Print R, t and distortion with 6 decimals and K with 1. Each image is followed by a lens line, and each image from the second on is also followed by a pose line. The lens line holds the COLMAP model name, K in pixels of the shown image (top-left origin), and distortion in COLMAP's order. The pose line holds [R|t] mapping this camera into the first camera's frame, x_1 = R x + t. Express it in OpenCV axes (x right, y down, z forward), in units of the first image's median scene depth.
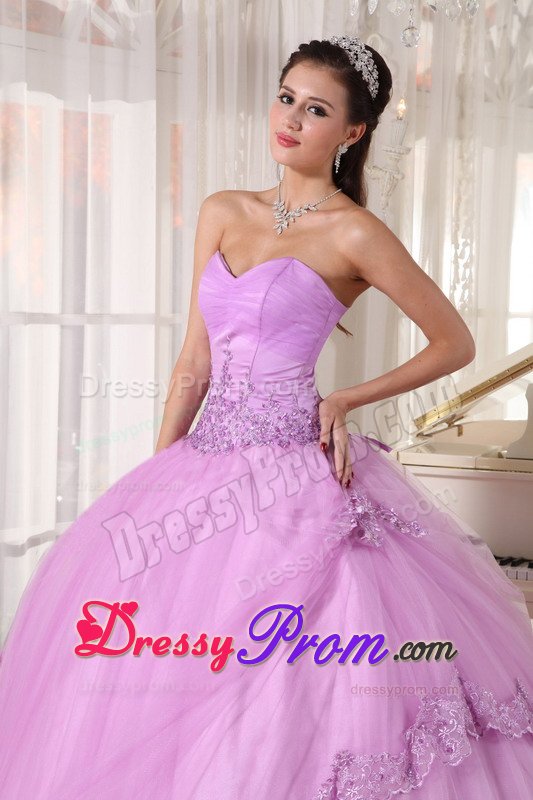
lens RADIAL K [[1966.3, 0, 266.2], [0, 1966.3, 392.2], [0, 0, 1]] dist [0.444176, 0.000000]
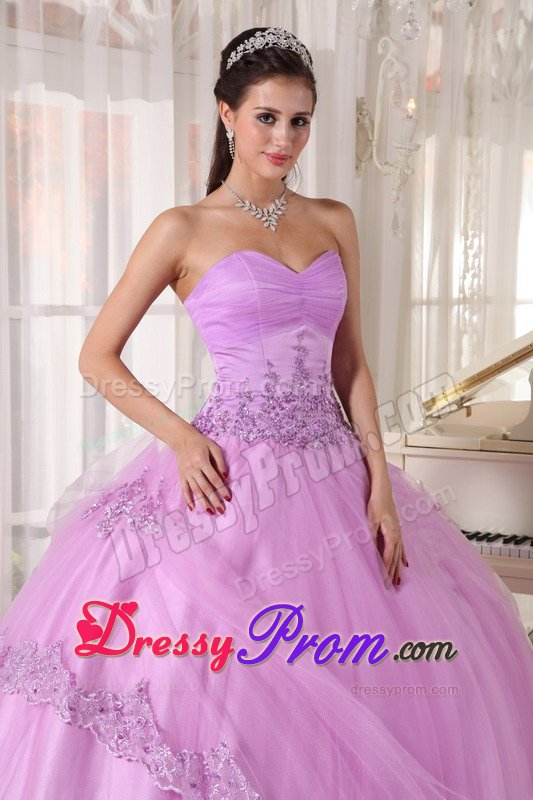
lens RADIAL K [[1564.2, 0, 259.1], [0, 1564.2, 405.0], [0, 0, 1]] dist [0.279141, 0.000000]
pose [[0.998666, -0.007160, -0.051141, 0.028493], [0.008449, 0.999651, 0.025025, -0.006077], [0.050944, -0.025424, 0.998378, 0.148040]]
